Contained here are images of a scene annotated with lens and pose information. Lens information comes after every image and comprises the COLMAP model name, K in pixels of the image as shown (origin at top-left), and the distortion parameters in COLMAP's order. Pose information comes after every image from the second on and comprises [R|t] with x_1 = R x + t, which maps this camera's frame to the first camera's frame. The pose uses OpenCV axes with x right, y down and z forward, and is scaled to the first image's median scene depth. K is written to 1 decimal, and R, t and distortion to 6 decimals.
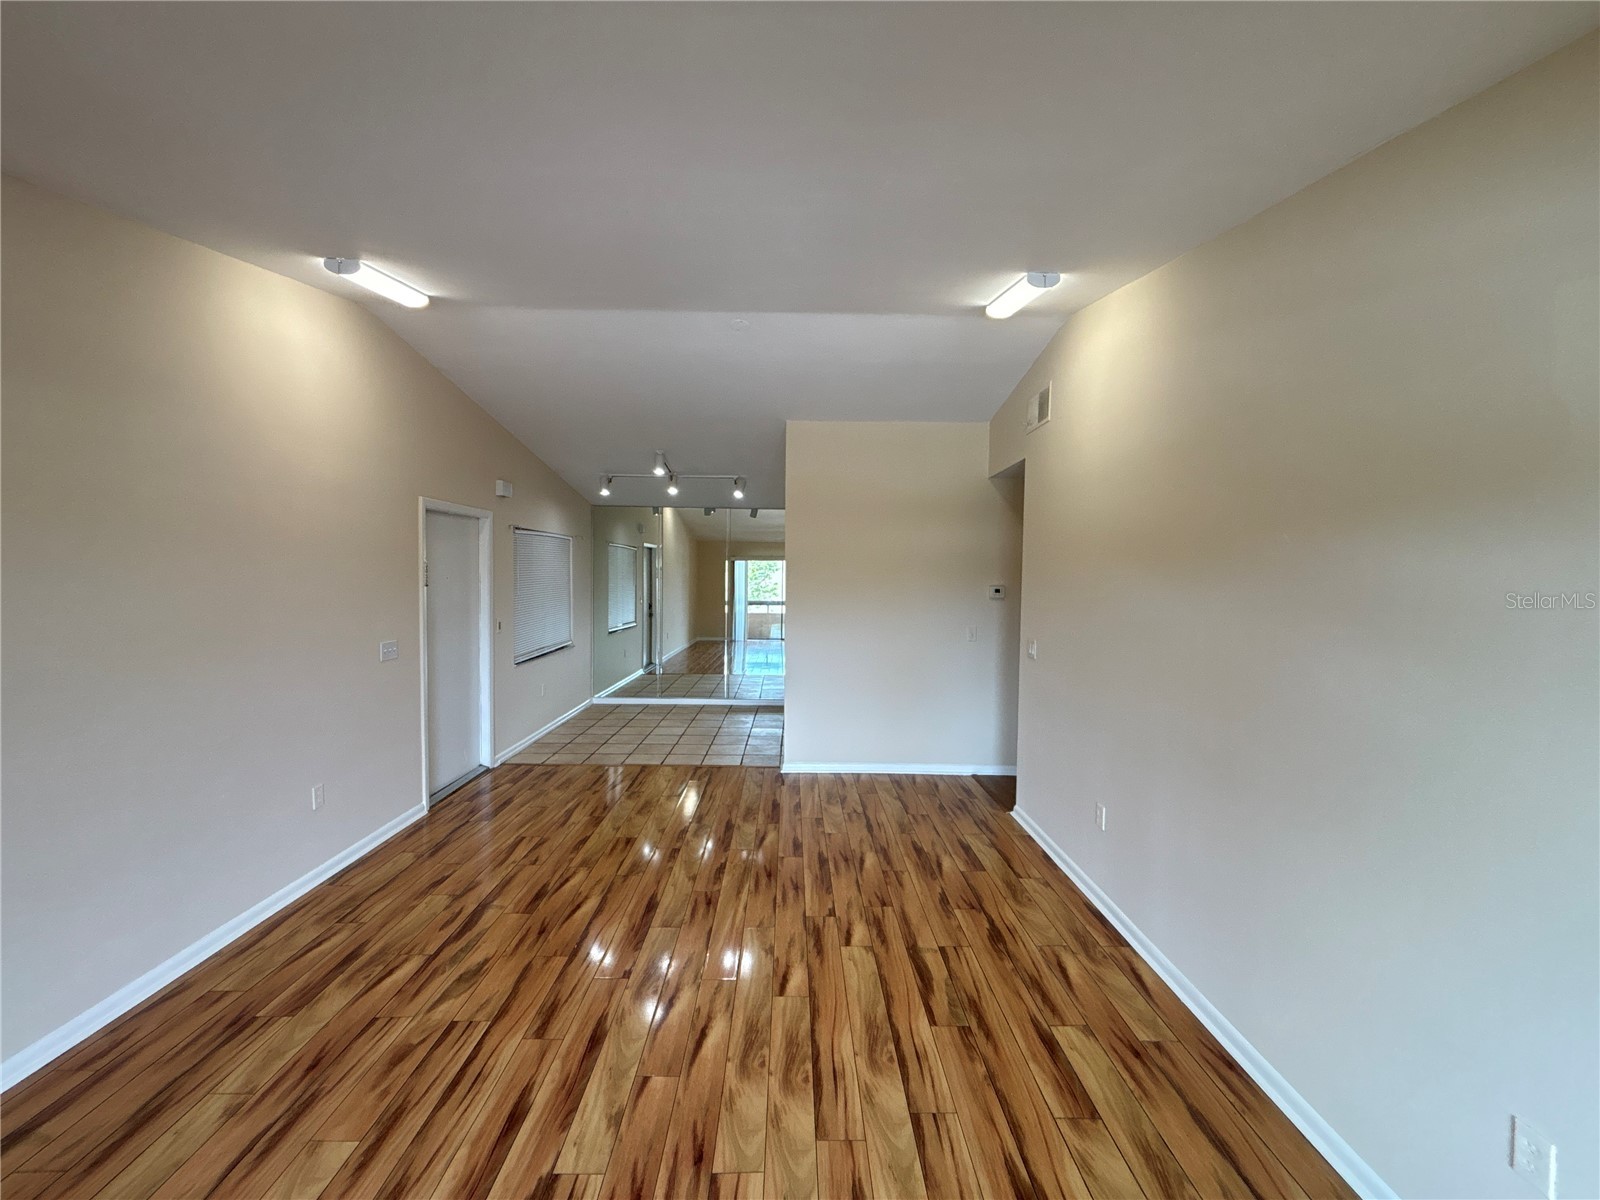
lens RADIAL K [[647.1, 0, 826.8], [0, 647.1, 598.2], [0, 0, 1]] dist [-0.002050, 0.002042]
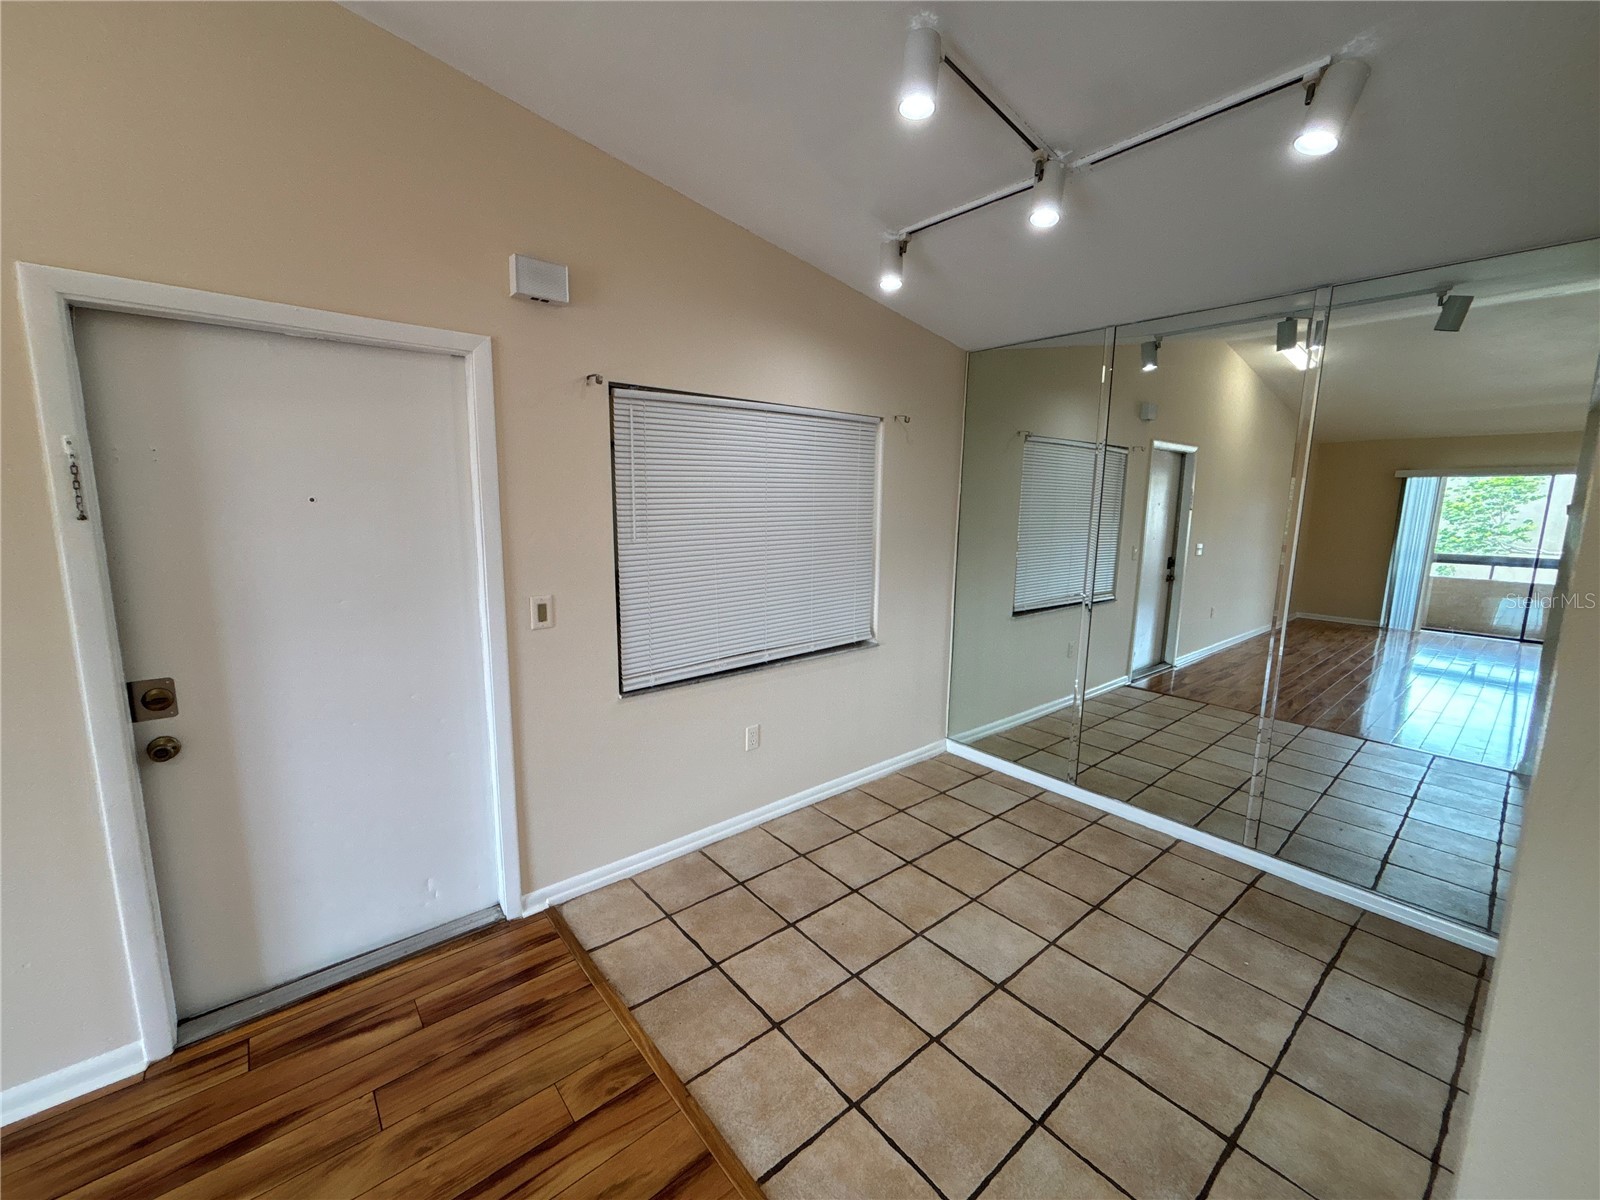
lens RADIAL K [[647.1, 0, 795.0], [0, 647.1, 598.9], [0, 0, 1]] dist [-0.002050, 0.002042]
pose [[0.602938, 0.114877, -0.789474, -0.047730], [-0.030694, 0.992186, 0.120933, -0.019748], [0.797198, -0.048683, 0.601752, 0.711531]]
